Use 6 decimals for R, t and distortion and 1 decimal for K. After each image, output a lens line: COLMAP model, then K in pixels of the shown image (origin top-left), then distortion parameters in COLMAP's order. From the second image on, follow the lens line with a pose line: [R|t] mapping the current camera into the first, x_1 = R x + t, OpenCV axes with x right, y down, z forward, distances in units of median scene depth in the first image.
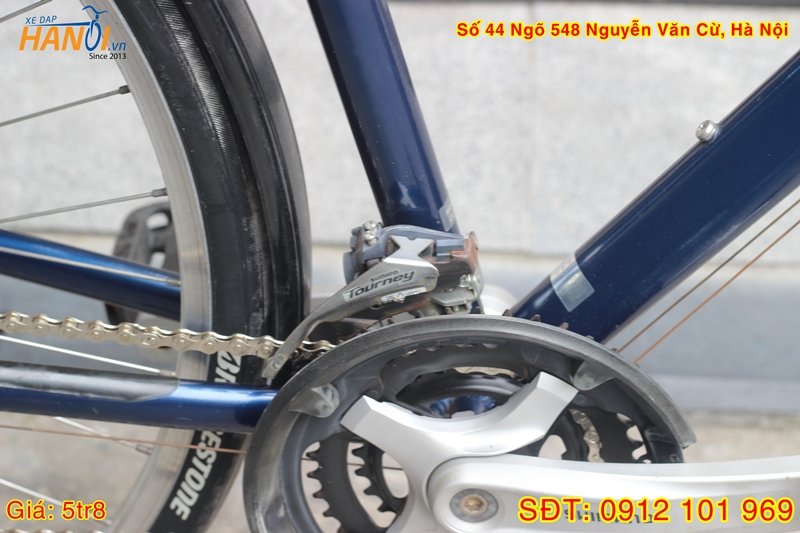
lens RADIAL K [[1952.6, 0, 402.3], [0, 1952.6, 269.5], [0, 0, 1]] dist [-0.094531, 0.000000]
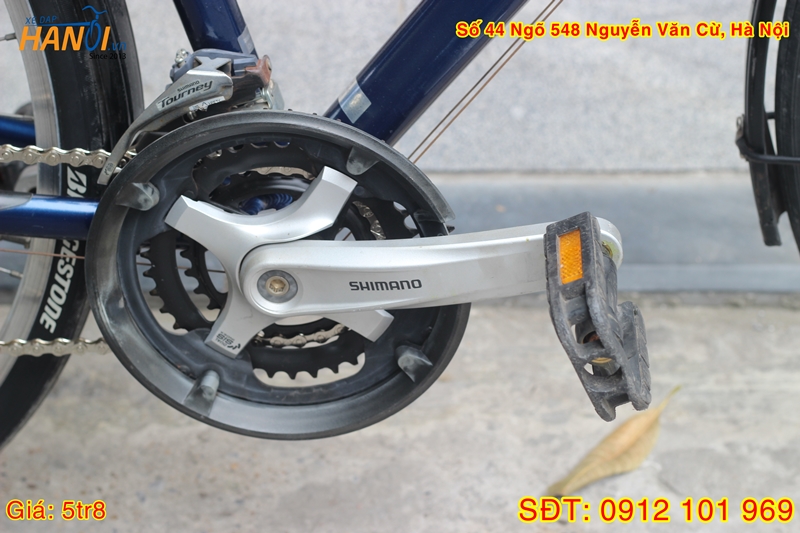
lens RADIAL K [[1952.6, 0, 398.0], [0, 1952.6, 264.1], [0, 0, 1]] dist [-0.094531, 0.000000]
pose [[0.999155, -0.034670, -0.022093, 0.137776], [0.033093, 0.997127, -0.068137, 0.191890], [0.024392, 0.067348, 0.997431, -0.191723]]
